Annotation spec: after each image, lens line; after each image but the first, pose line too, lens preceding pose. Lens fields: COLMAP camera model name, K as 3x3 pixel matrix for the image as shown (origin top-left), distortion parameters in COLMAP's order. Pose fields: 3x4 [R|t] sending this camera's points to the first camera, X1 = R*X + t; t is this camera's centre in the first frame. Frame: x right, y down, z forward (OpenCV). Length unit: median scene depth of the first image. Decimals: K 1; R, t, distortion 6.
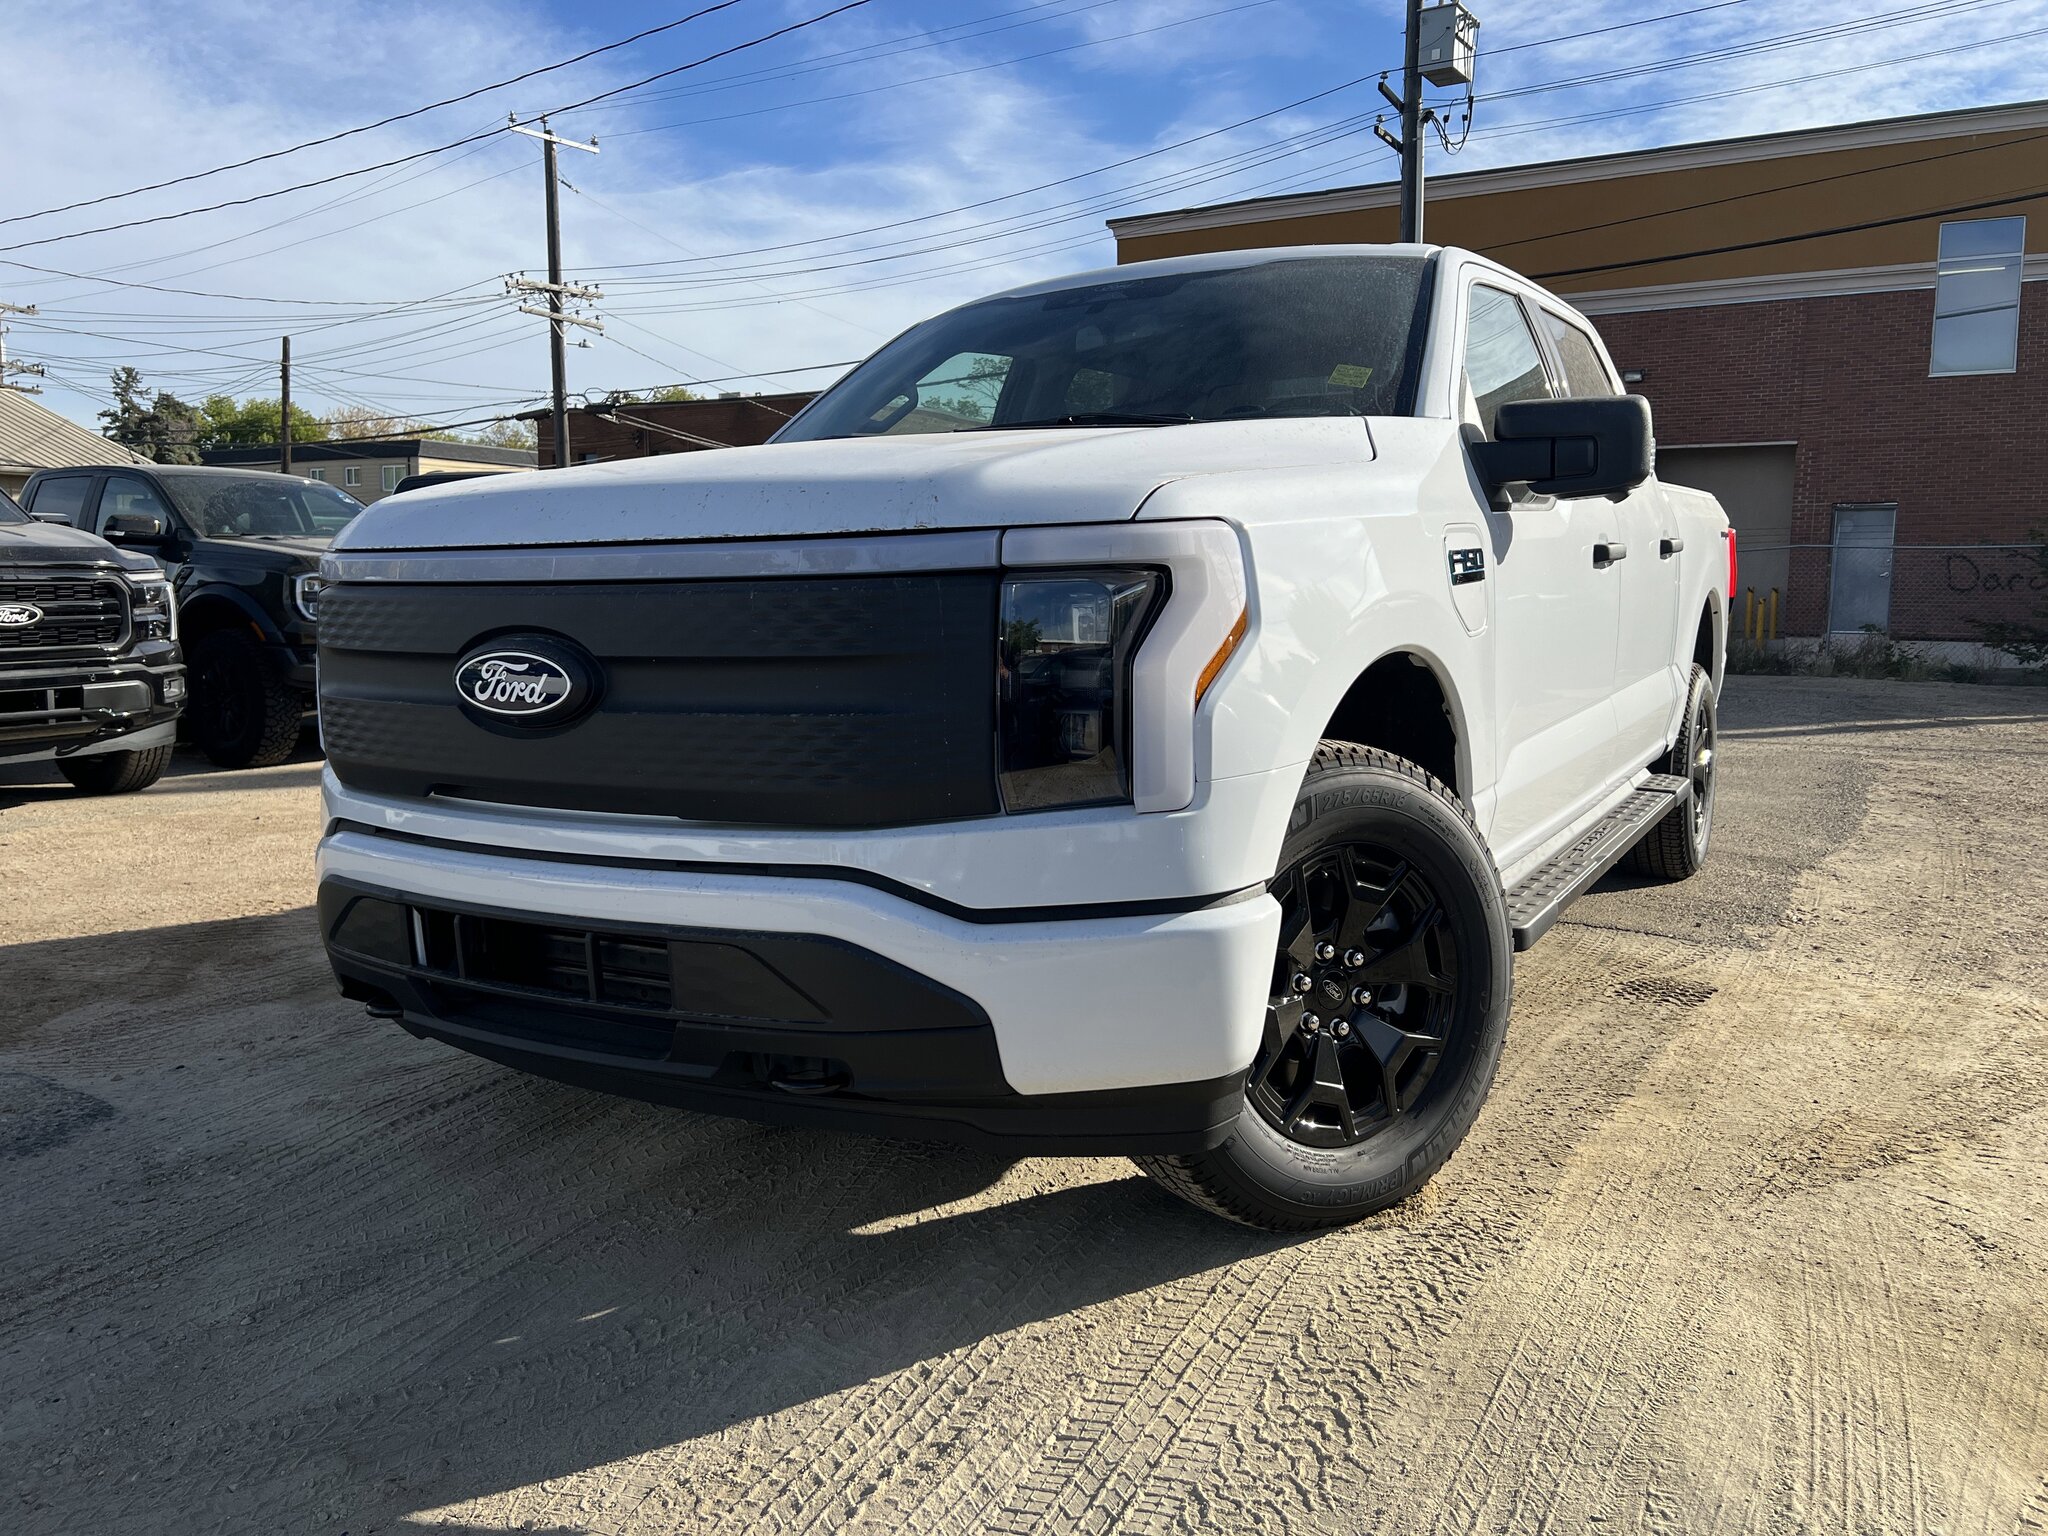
lens RADIAL K [[1541.8, 0, 1029.2], [0, 1541.8, 763.2], [0, 0, 1]] dist [0.019596, -0.009694]
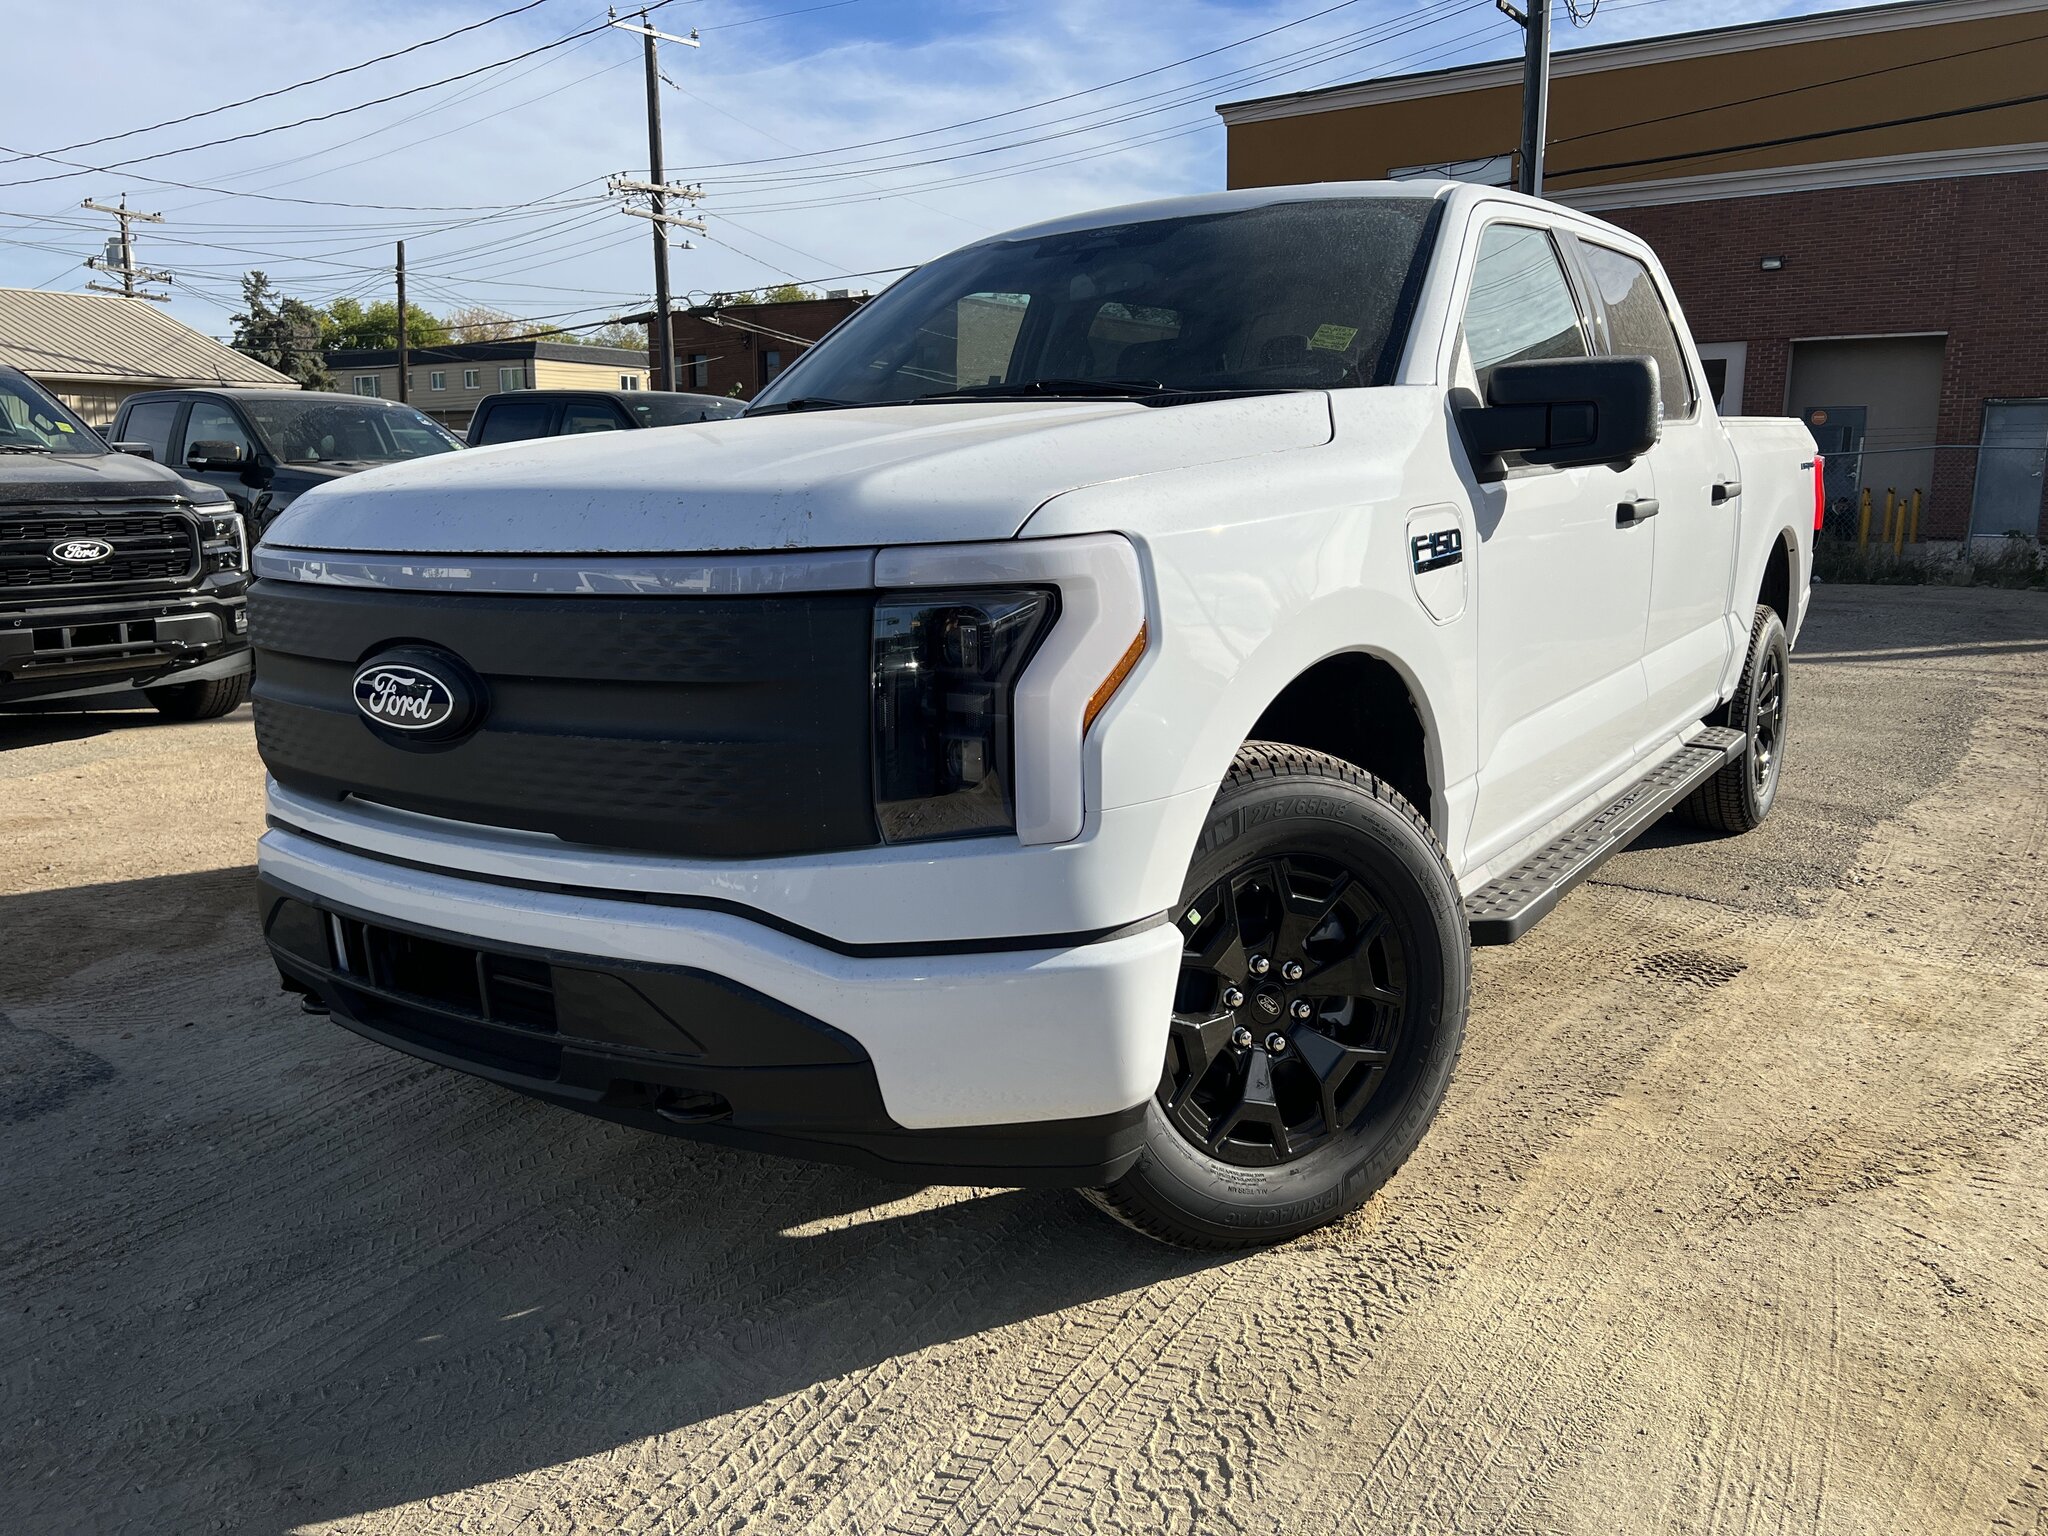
lens RADIAL K [[1541.8, 0, 1036.8], [0, 1541.8, 768.3], [0, 0, 1]] dist [0.019596, -0.009694]
pose [[0.997553, 0.007985, -0.069461, 0.121803], [-0.003198, 0.997629, 0.068751, -0.067590], [0.069845, -0.068361, 0.995213, 0.043291]]
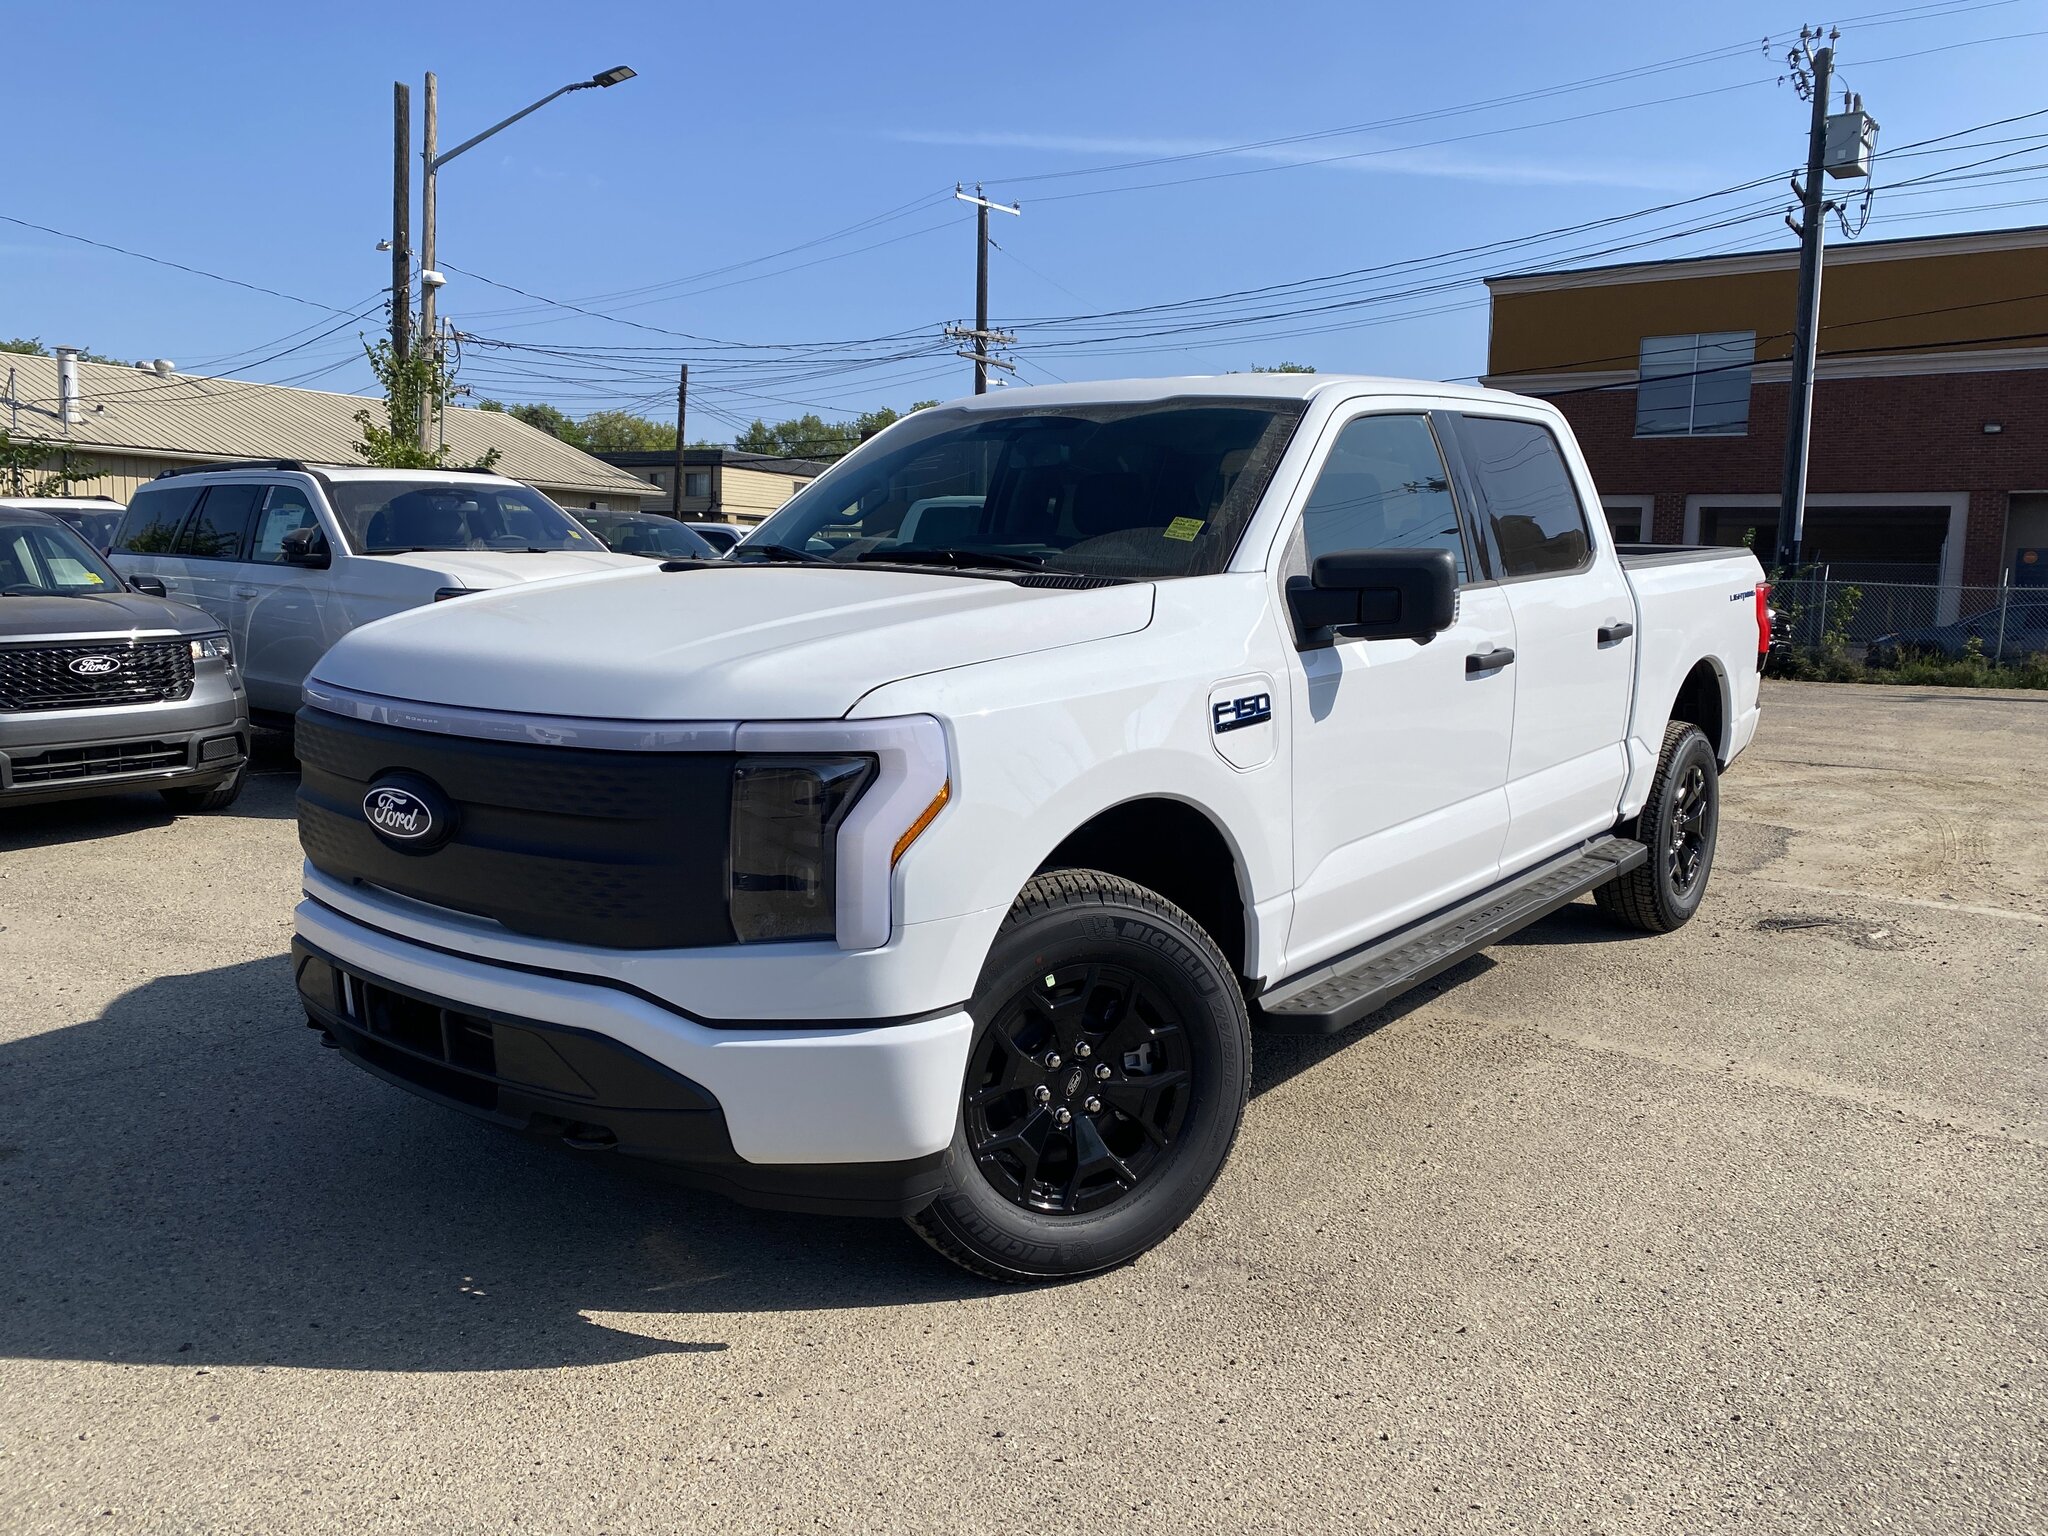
lens RADIAL K [[1541.8, 0, 1009.0], [0, 1541.8, 756.0], [0, 0, 1]] dist [0.019596, -0.009694]
pose [[0.989420, 0.039409, -0.139624, 0.312471], [-0.036620, 0.999076, 0.022483, -0.131232], [0.140381, -0.017132, 0.989949, -0.183282]]
